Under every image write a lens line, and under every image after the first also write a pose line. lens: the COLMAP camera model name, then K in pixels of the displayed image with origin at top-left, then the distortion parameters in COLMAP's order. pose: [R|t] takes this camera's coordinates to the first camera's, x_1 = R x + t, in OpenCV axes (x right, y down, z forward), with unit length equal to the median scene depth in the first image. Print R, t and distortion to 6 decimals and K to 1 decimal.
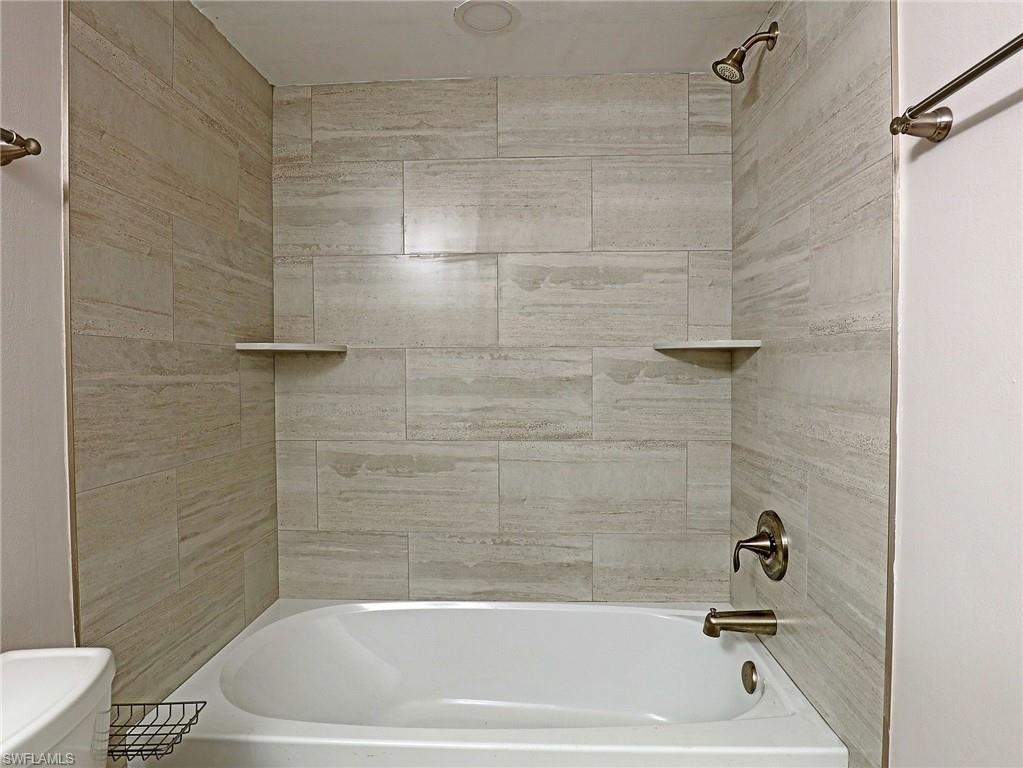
lens RADIAL K [[576.9, 0, 510.9], [0, 576.9, 391.4], [0, 0, 1]] dist [-0.032826, 0.001372]
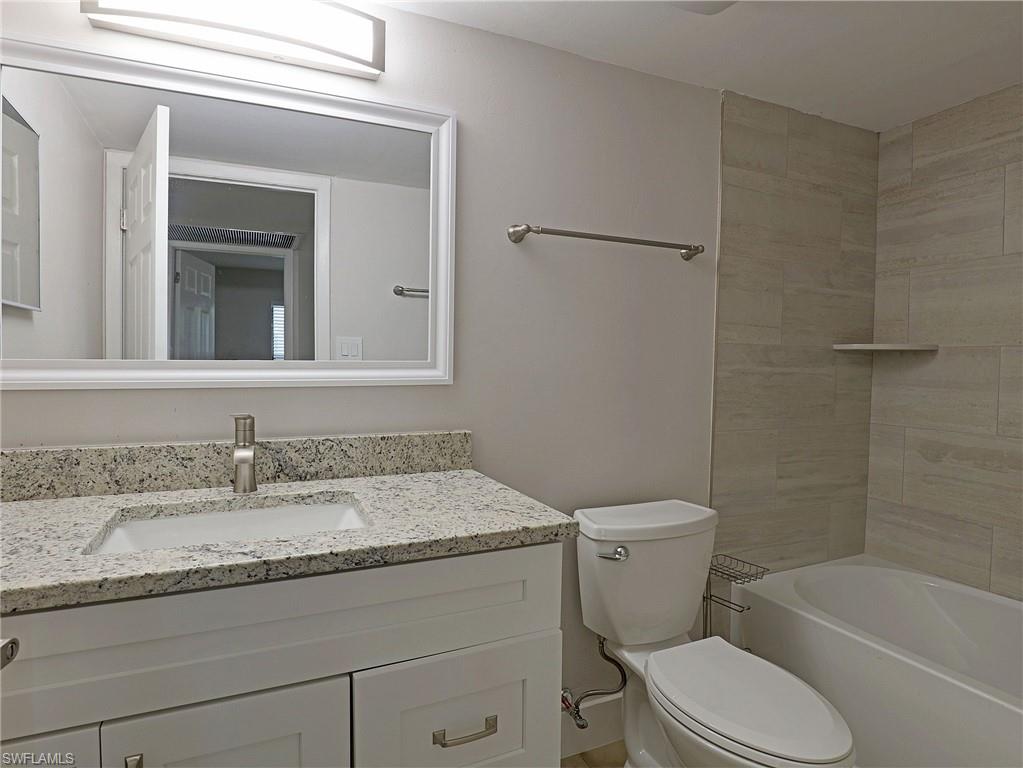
lens RADIAL K [[576.9, 0, 510.9], [0, 576.9, 391.4], [0, 0, 1]] dist [-0.032826, 0.001372]
pose [[0.462555, 0.053457, -0.884978, 0.316832], [-0.045271, 0.998303, 0.036641, 0.008554], [0.885434, 0.023115, 0.464190, -0.249873]]
